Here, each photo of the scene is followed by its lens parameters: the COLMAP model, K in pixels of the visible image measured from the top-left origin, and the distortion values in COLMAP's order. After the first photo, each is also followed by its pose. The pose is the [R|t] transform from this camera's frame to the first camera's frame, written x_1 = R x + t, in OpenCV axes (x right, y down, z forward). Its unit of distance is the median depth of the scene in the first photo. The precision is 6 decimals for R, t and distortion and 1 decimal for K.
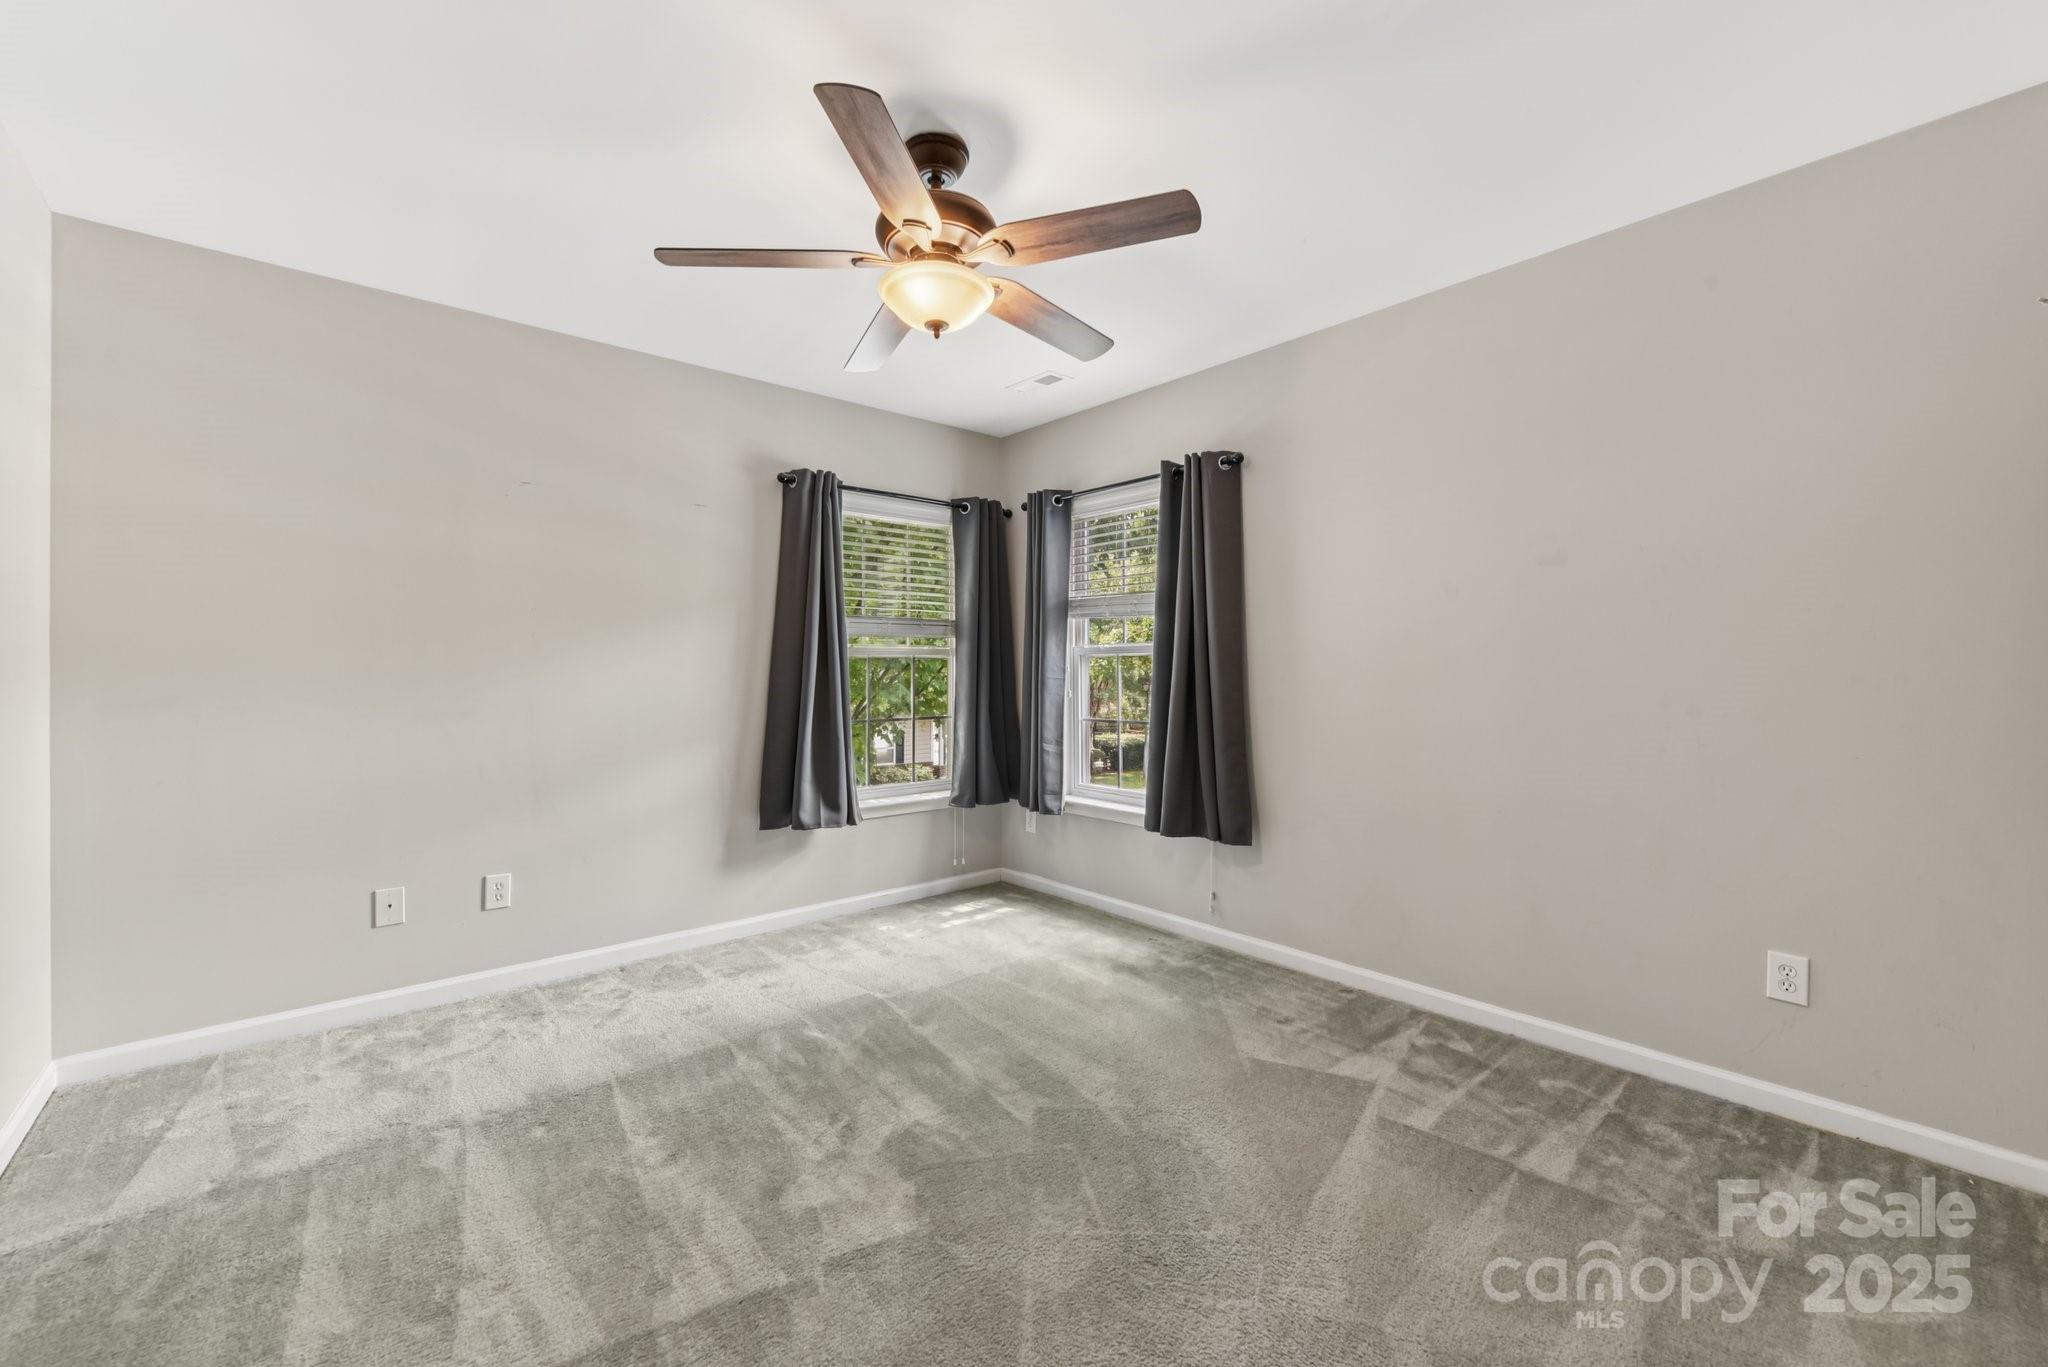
lens RADIAL K [[825.1, 0, 1042.3], [0, 825.1, 673.0], [0, 0, 1]] dist [0.000235, 0.000072]
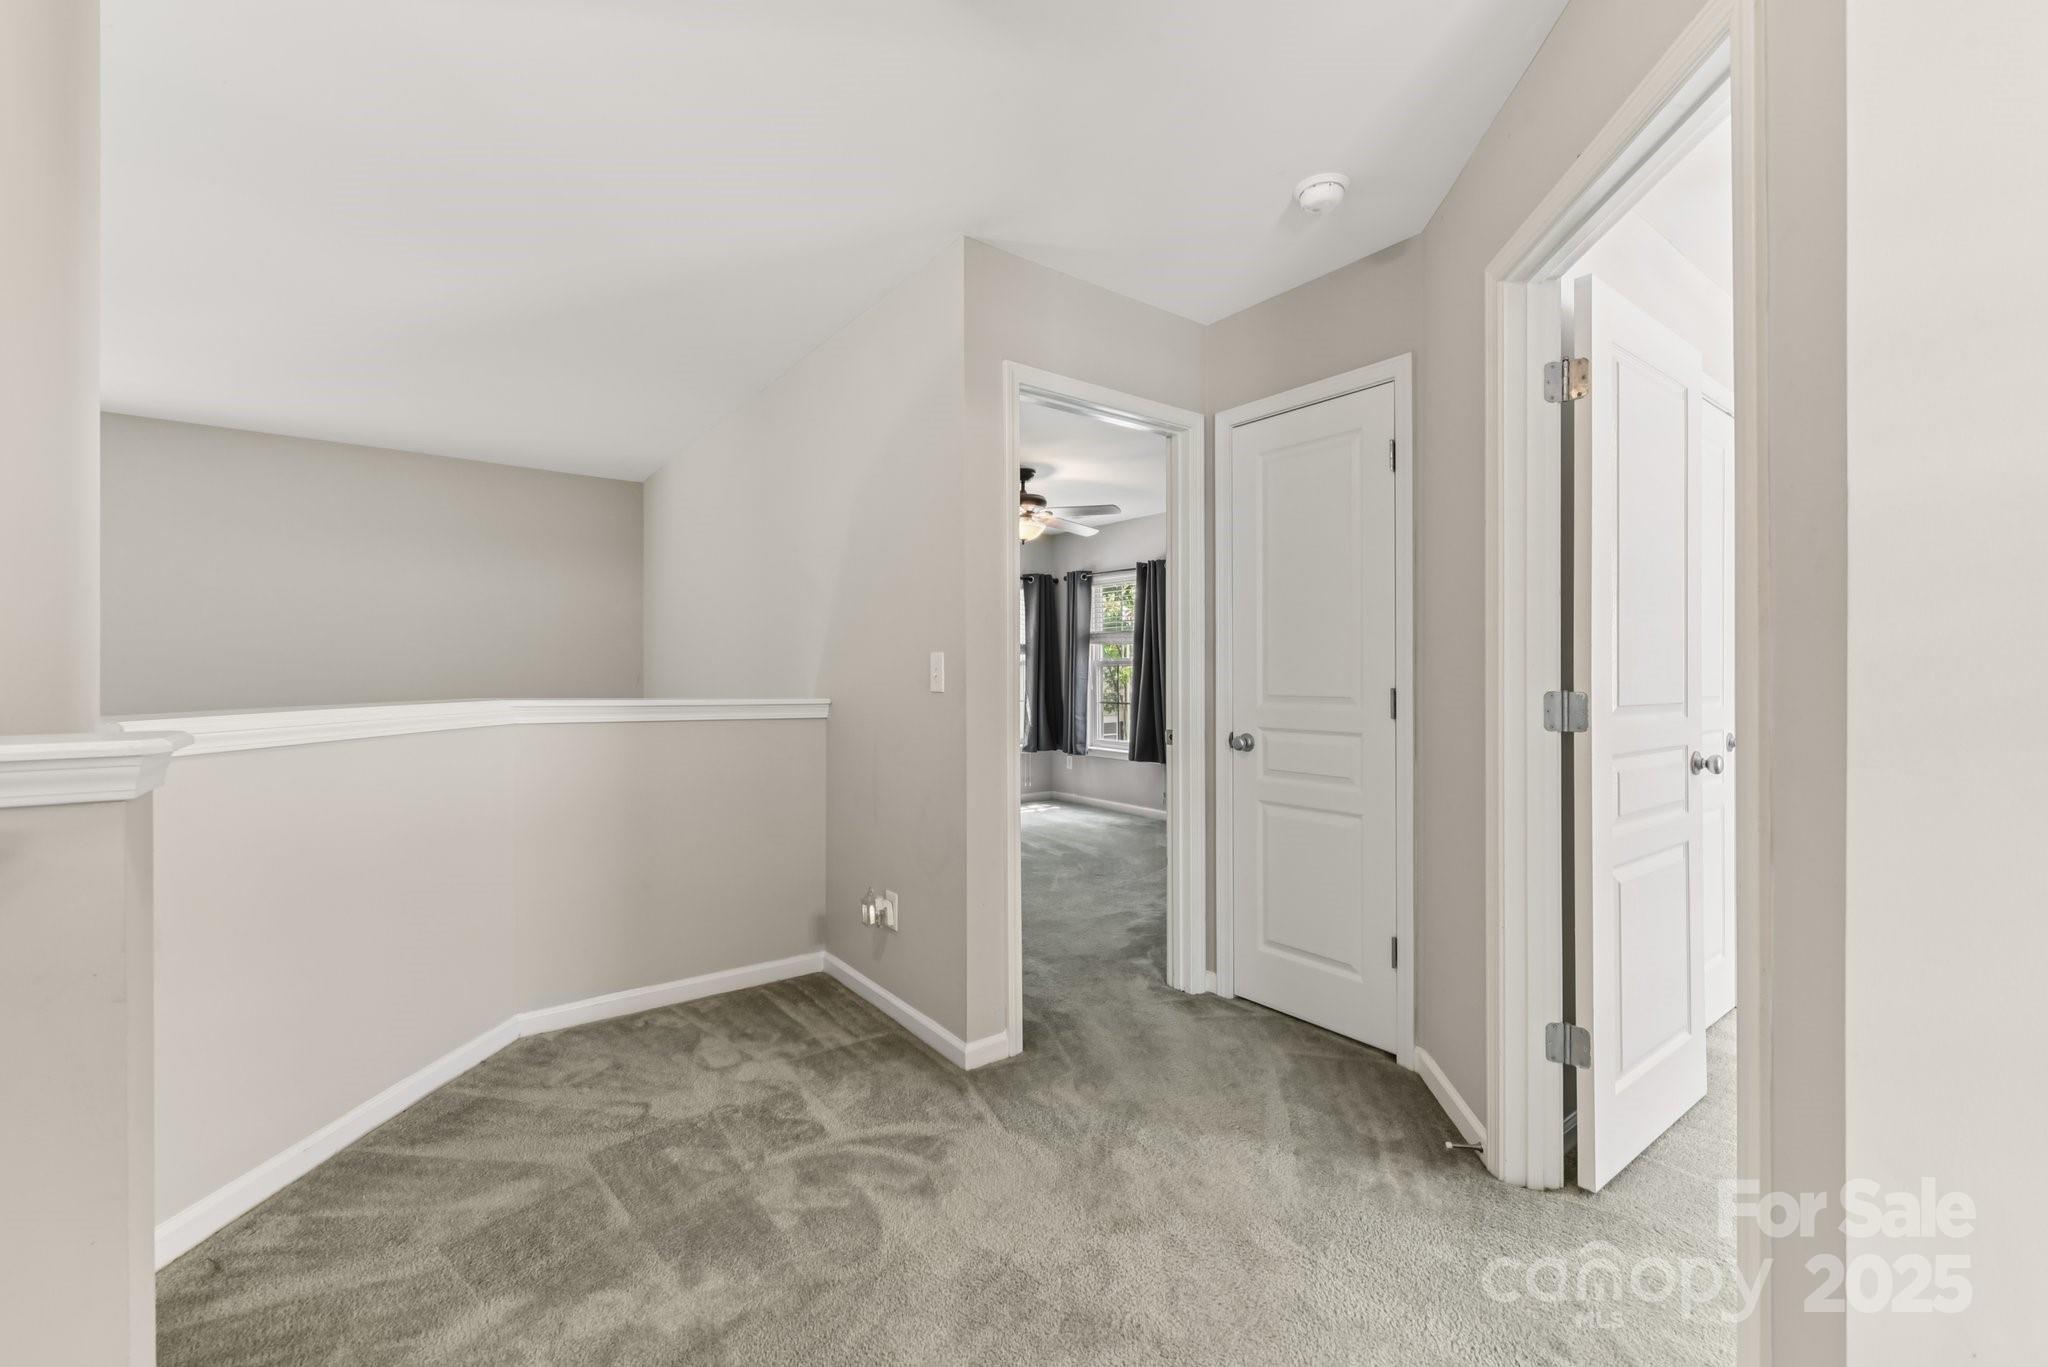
lens RADIAL K [[859.6, 0, 1028.6], [0, 859.6, 677.7], [0, 0, 1]] dist [-0.000033, 0.000000]
pose [[0.996297, 0.000513, -0.085977, 0.058402], [-0.000138, 0.999990, 0.004368, -0.002677], [0.085978, -0.004340, 0.996288, -0.825419]]
